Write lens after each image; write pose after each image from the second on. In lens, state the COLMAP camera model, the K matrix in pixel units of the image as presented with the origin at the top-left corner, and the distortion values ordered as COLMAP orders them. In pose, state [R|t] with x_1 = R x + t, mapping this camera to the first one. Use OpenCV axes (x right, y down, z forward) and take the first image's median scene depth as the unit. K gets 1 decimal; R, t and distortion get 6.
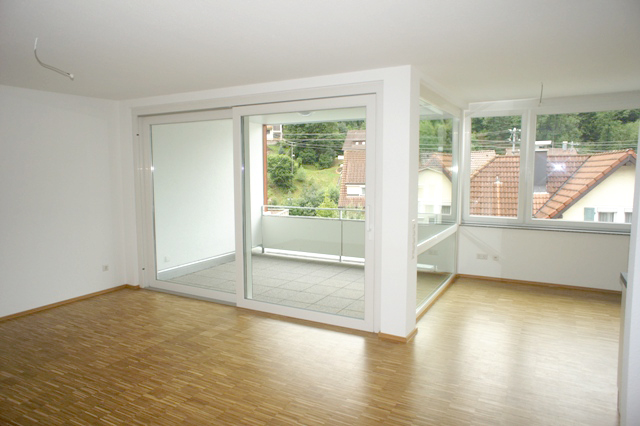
lens RADIAL K [[435.8, 0, 319.7], [0, 435.8, 208.5], [0, 0, 1]] dist [-0.041244, 0.045184]
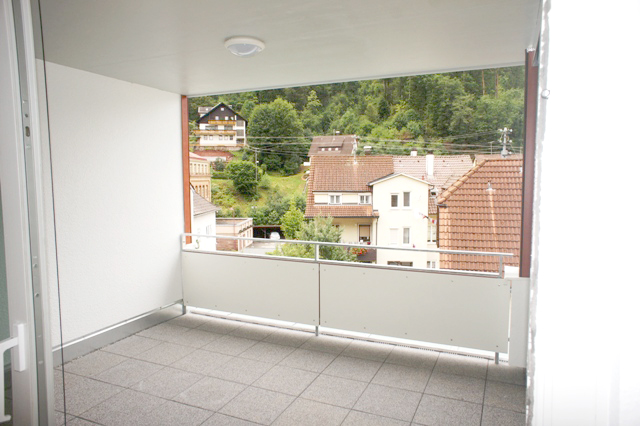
lens RADIAL K [[435.8, 0, 317.9], [0, 435.8, 215.4], [0, 0, 1]] dist [-0.041244, 0.045184]
pose [[0.997234, -0.008594, 0.073831, 0.011862], [0.008560, 0.999963, 0.000778, -0.045613], [-0.073835, -0.000144, 0.997270, 0.603518]]
